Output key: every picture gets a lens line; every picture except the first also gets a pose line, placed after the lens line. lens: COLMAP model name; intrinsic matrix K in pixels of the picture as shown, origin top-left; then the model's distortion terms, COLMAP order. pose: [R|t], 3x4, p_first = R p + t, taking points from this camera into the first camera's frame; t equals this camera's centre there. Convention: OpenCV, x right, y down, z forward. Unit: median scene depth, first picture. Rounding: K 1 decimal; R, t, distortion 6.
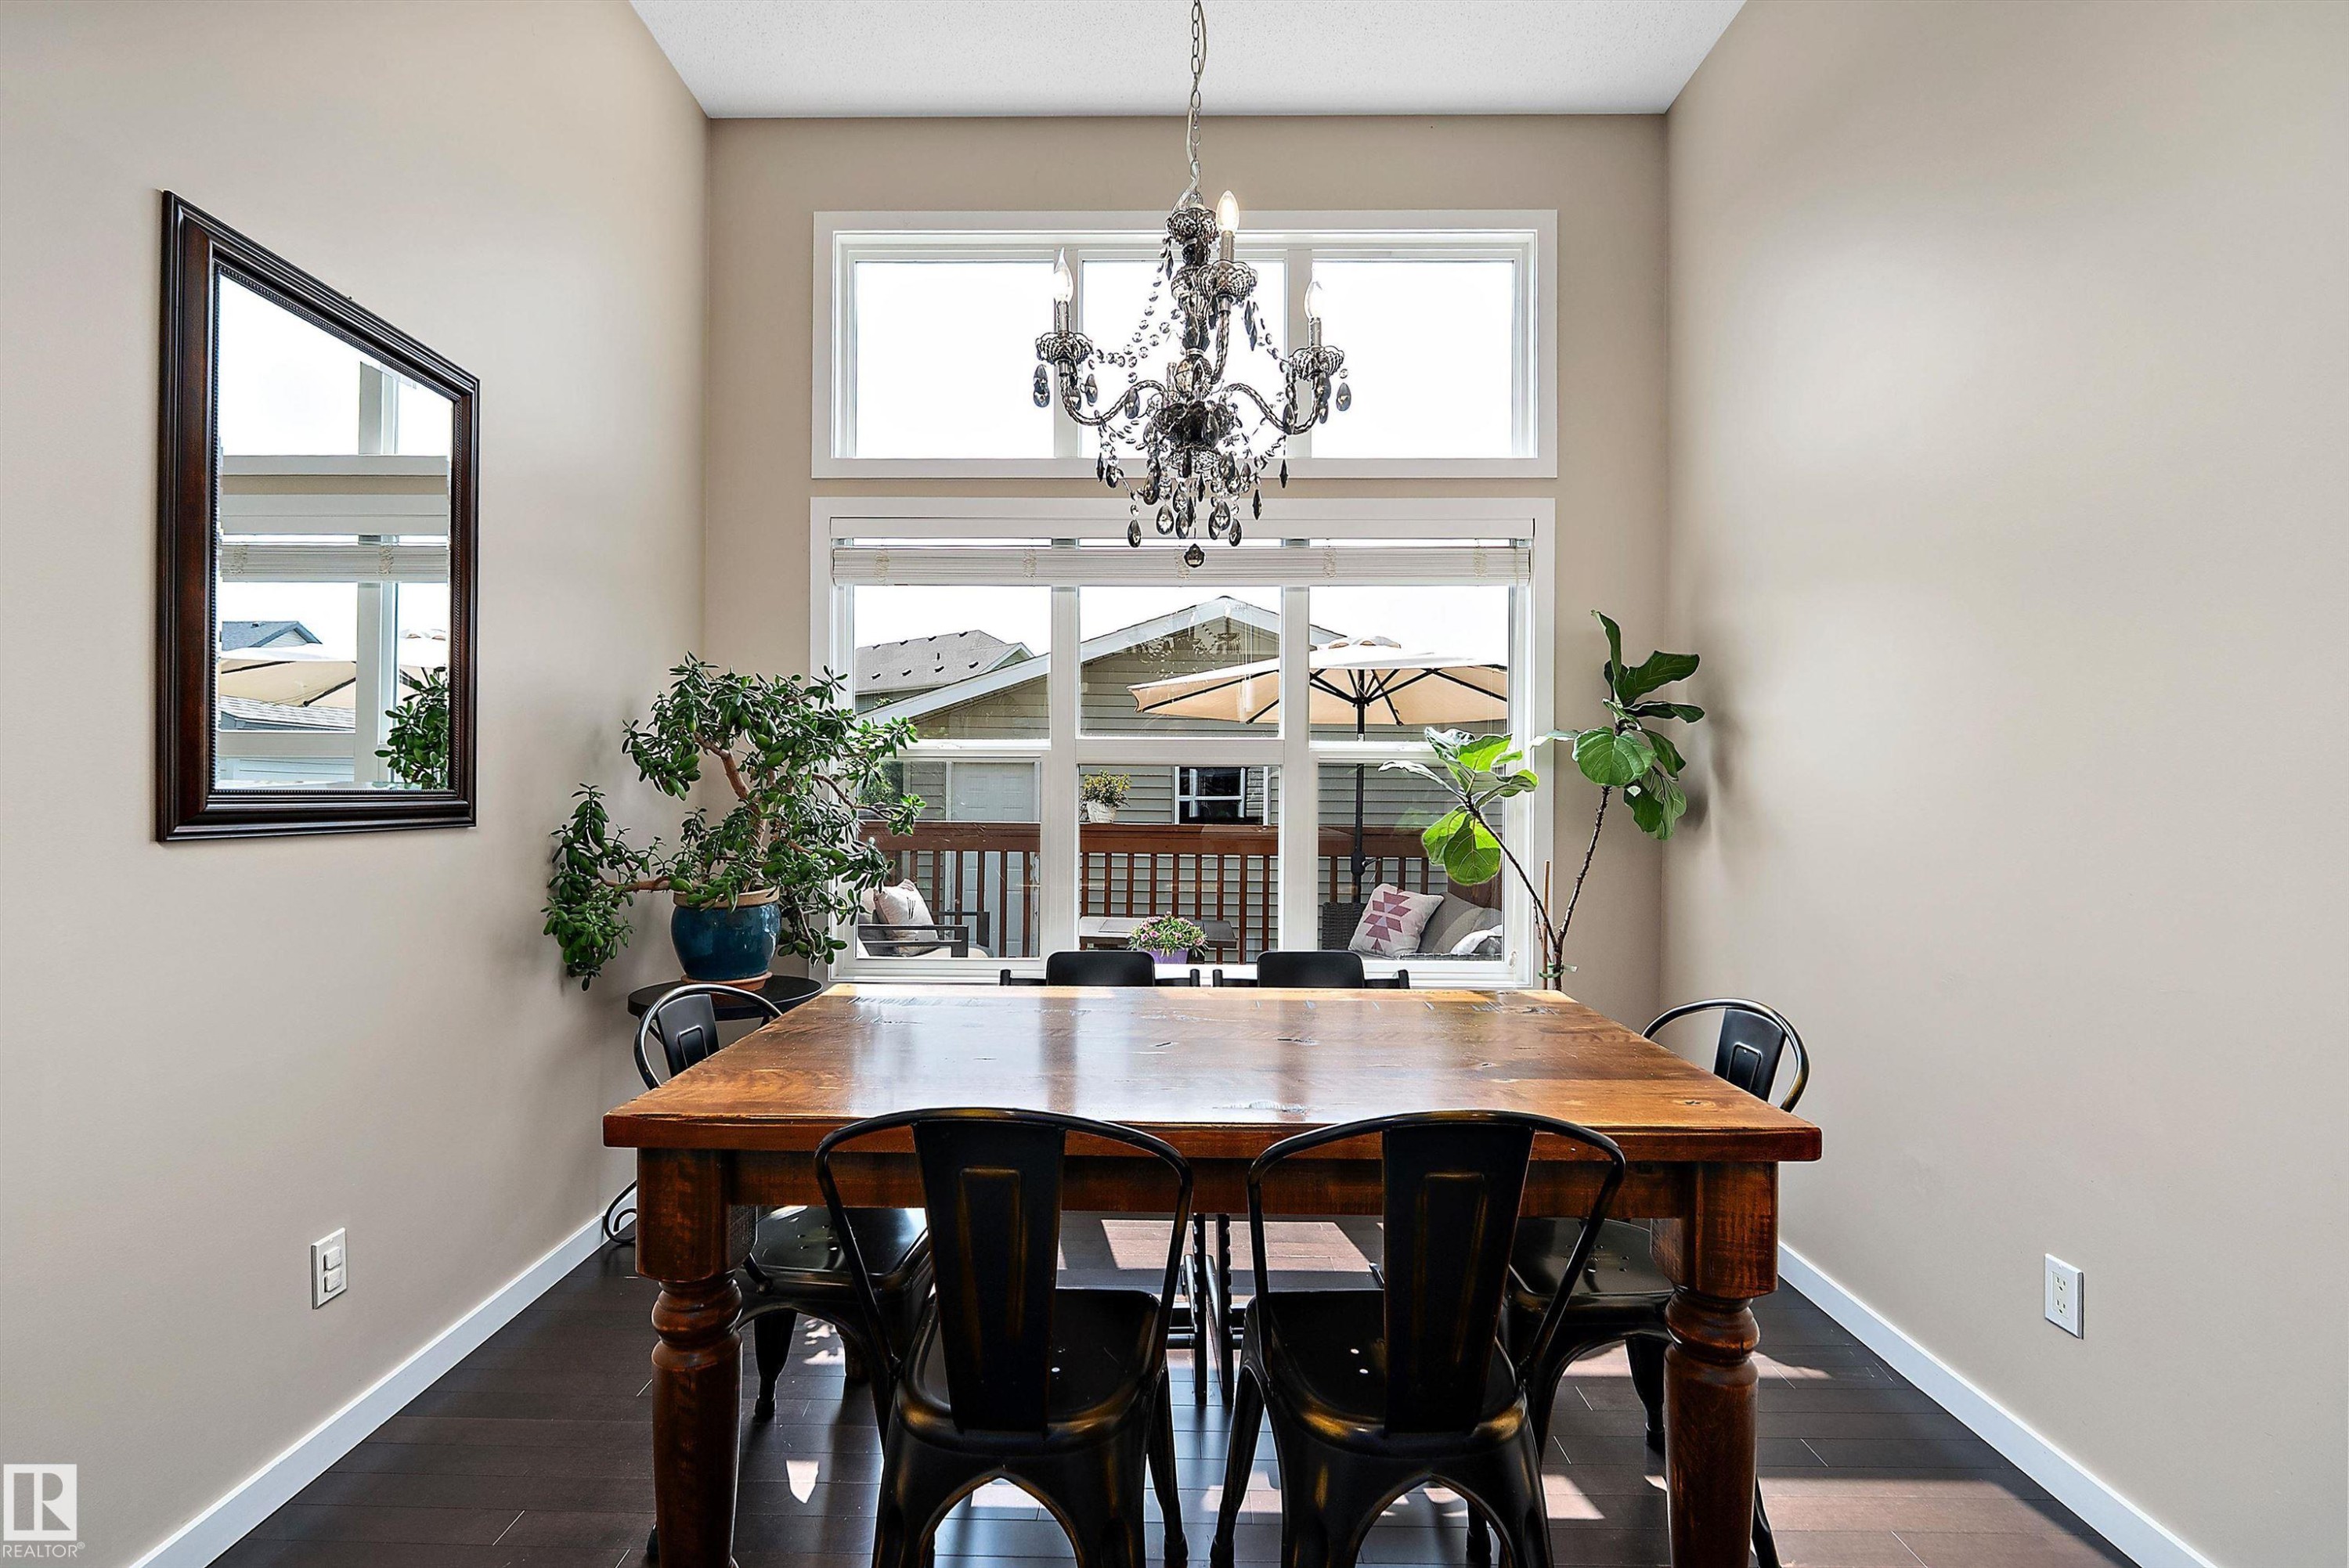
lens RADIAL K [[1055.4, 0, 1169.0], [0, 1055.4, 799.0], [0, 0, 1]] dist [-0.016720, 0.004741]
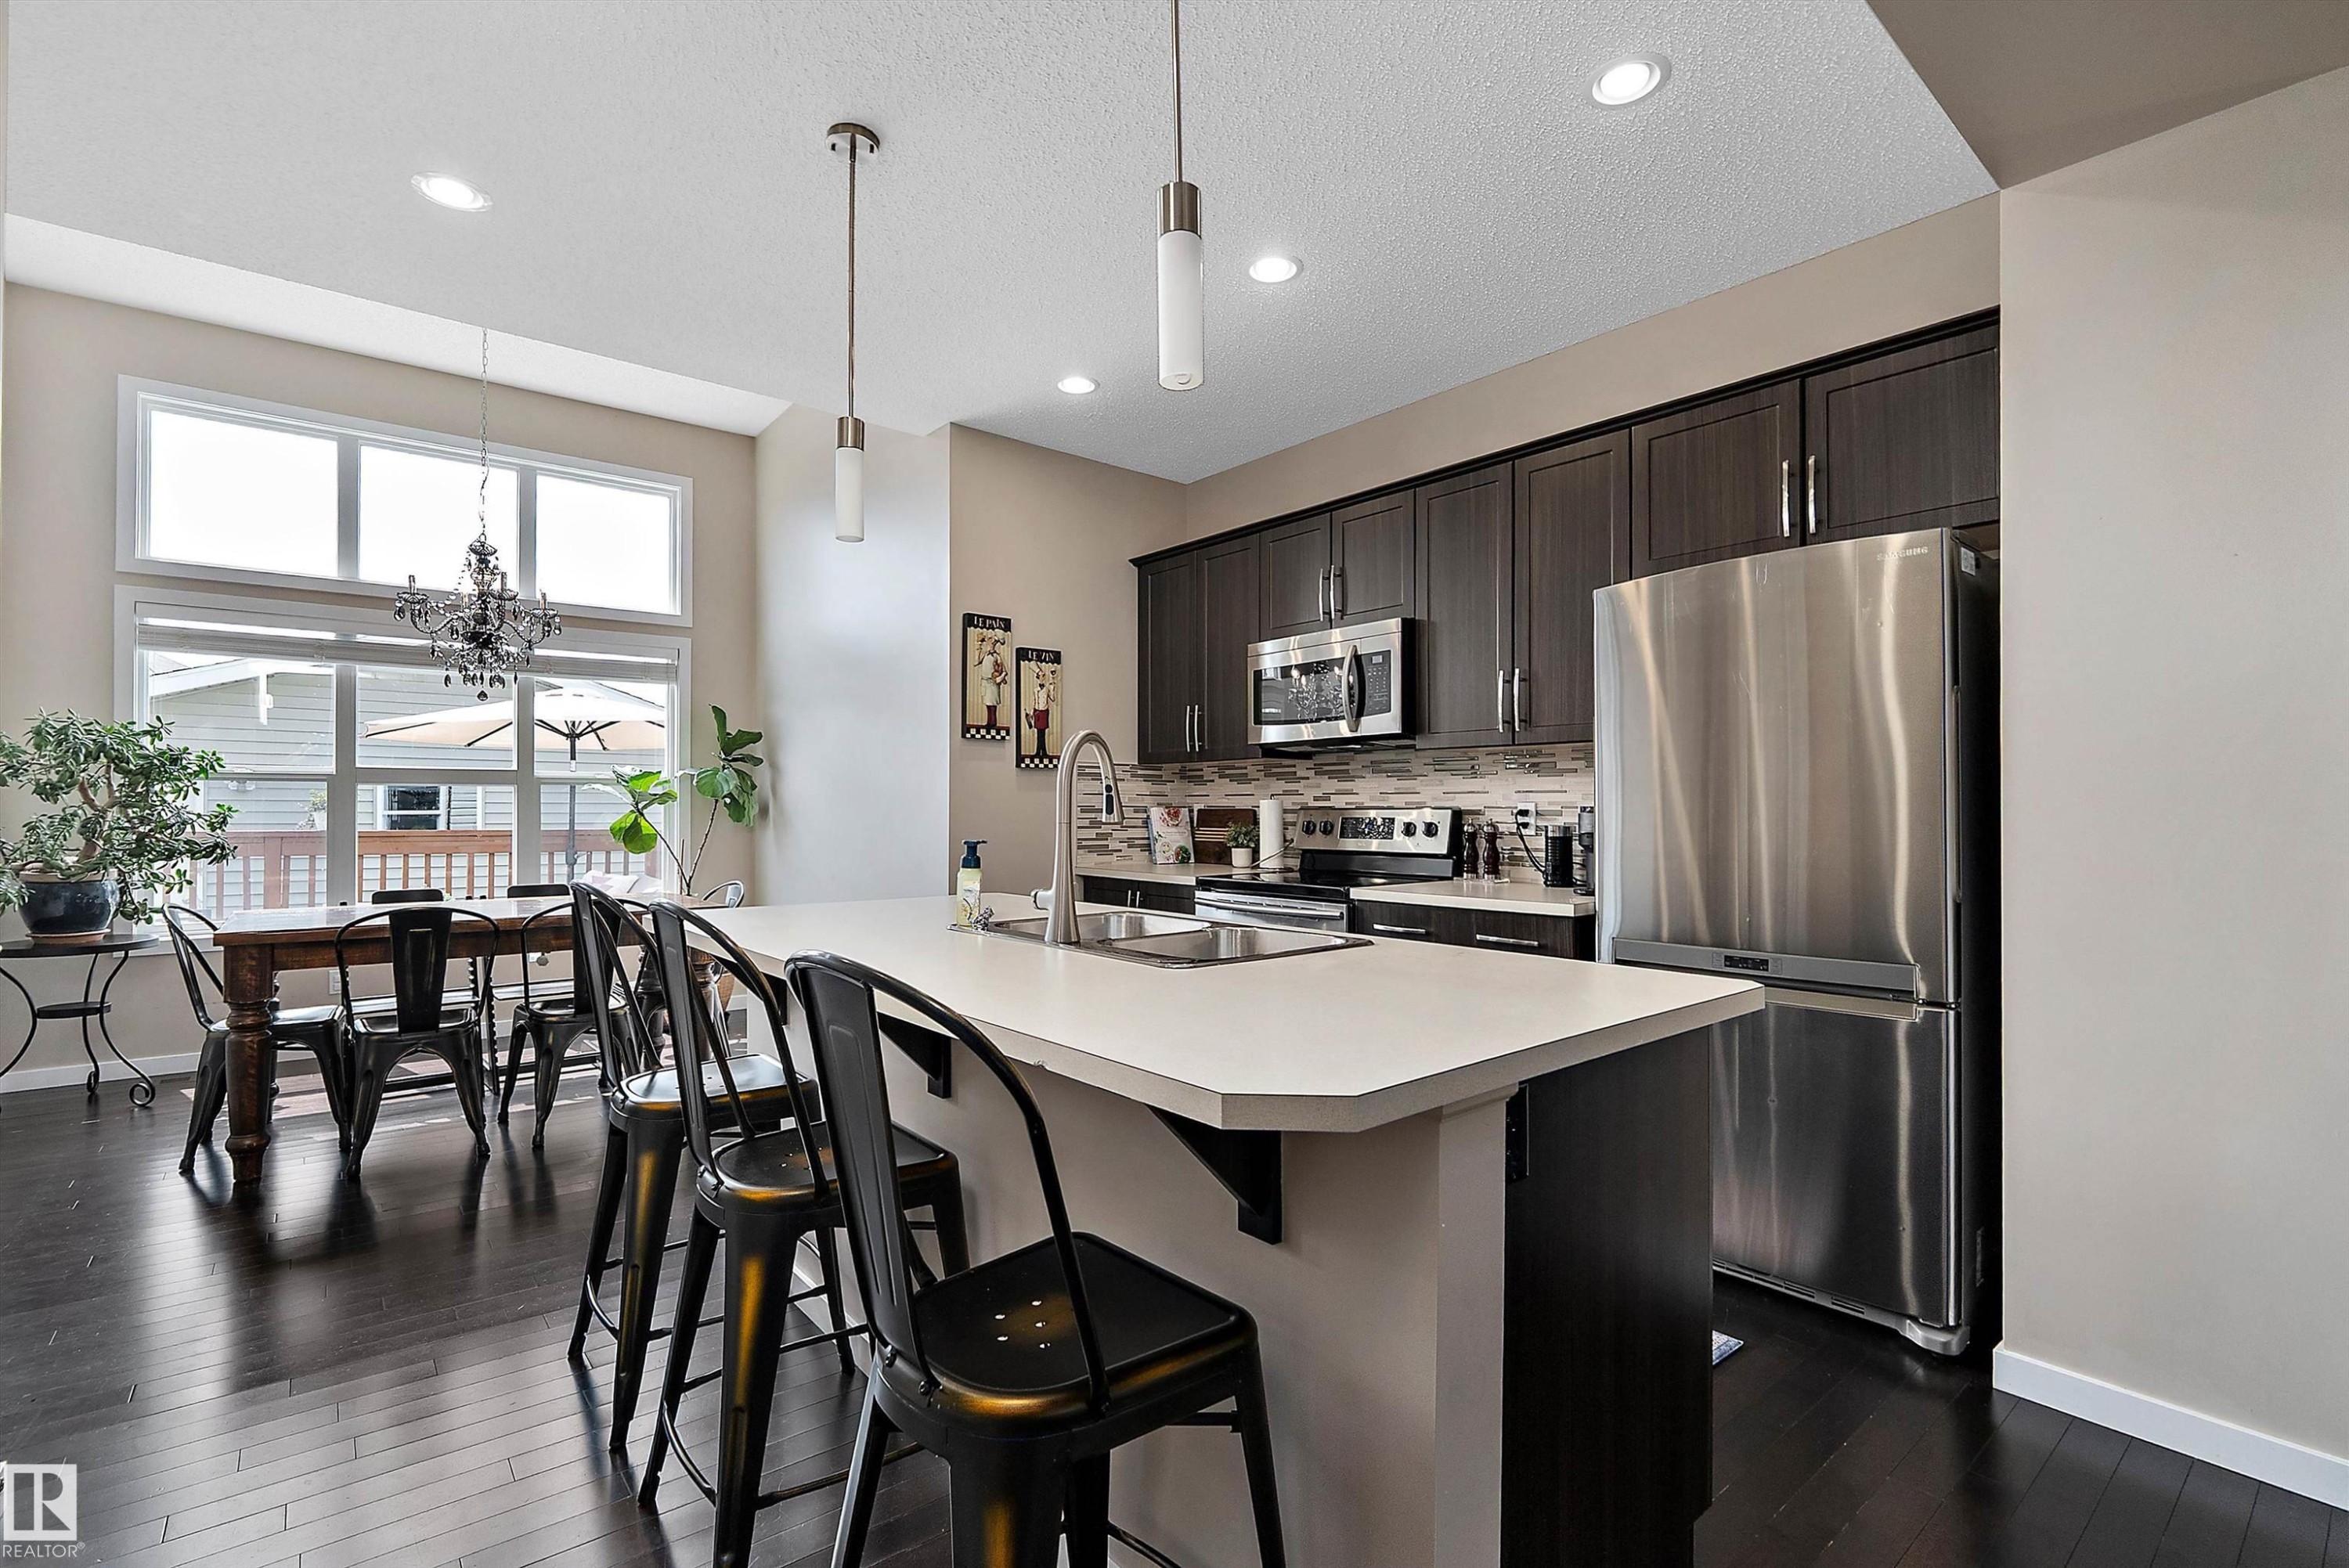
lens RADIAL K [[1055.4, 0, 1166.8], [0, 1055.4, 805.4], [0, 0, 1]] dist [-0.016720, 0.004741]
pose [[0.772579, -0.003281, 0.634910, -0.162632], [0.008640, 0.999948, -0.005346, 0.017511], [-0.634859, 0.009616, 0.772568, -0.998025]]
